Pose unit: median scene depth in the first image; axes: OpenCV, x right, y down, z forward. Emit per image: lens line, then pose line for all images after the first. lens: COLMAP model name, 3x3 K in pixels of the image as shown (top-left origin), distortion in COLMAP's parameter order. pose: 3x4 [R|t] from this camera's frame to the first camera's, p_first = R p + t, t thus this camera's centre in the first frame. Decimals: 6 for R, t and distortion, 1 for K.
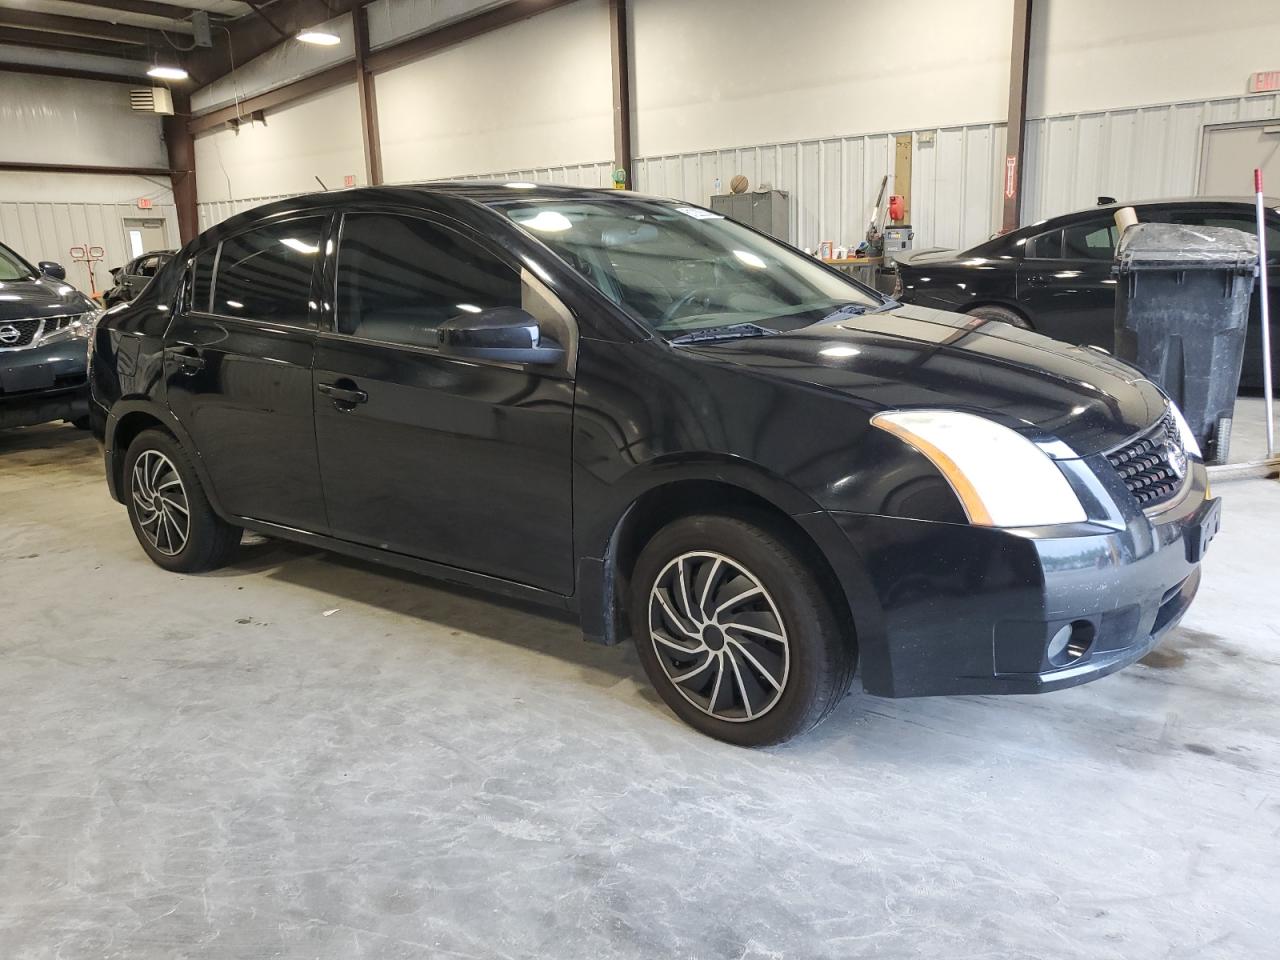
lens RADIAL K [[1009.8, 0, 640.0], [0, 1009.8, 480.0], [0, 0, 1]] dist [-0.004626, -0.003255]
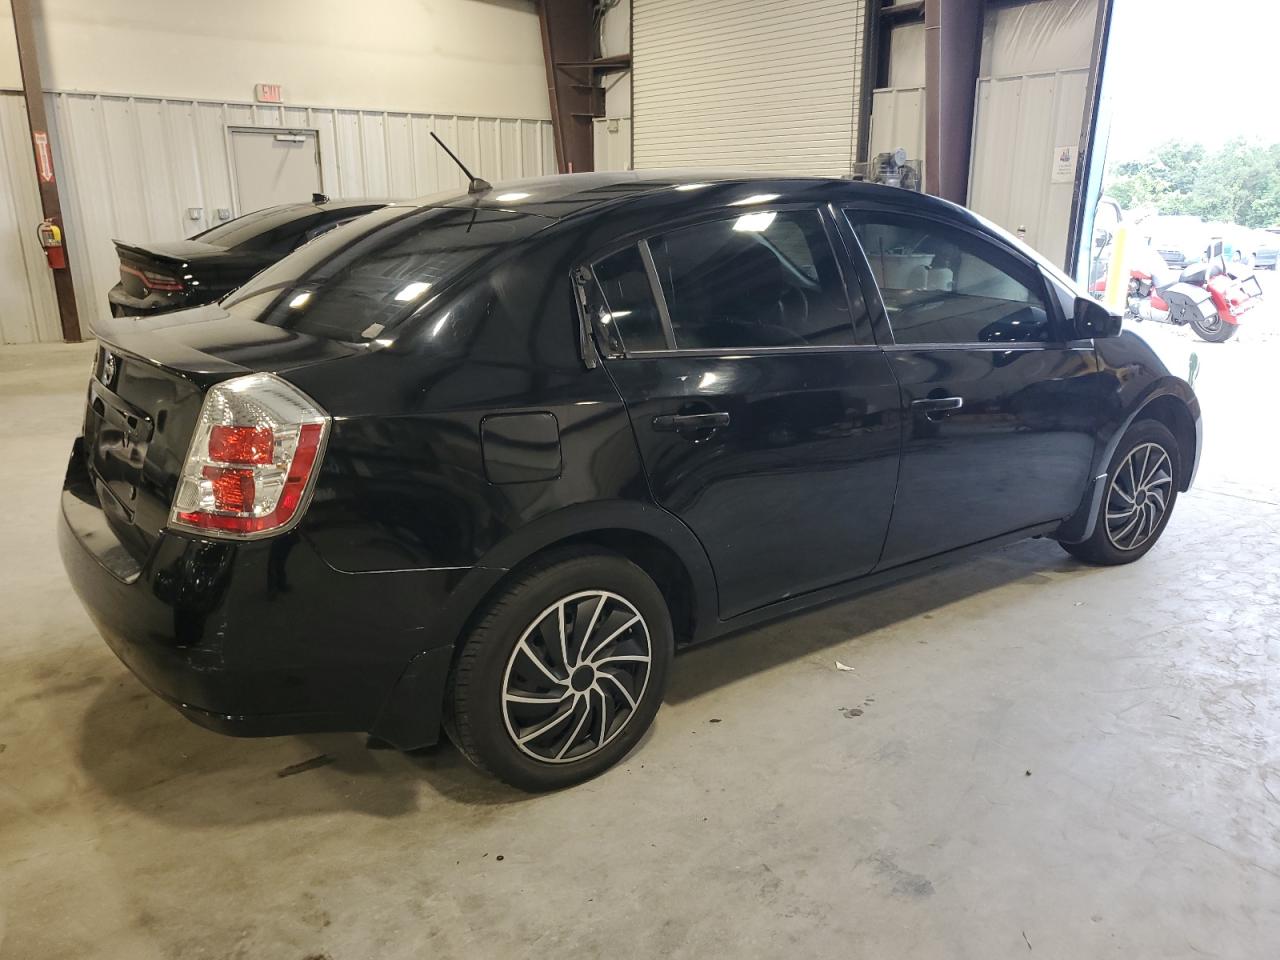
lens RADIAL K [[1032.1, 0, 640.0], [0, 1032.1, 480.0], [0, 0, 1]] dist [-0.002043, 0.001883]
pose [[0.256104, -0.206904, 0.944247, -0.985429], [0.201552, 0.966785, 0.157176, -0.169976], [-0.945403, 0.150061, 0.289299, 0.753058]]
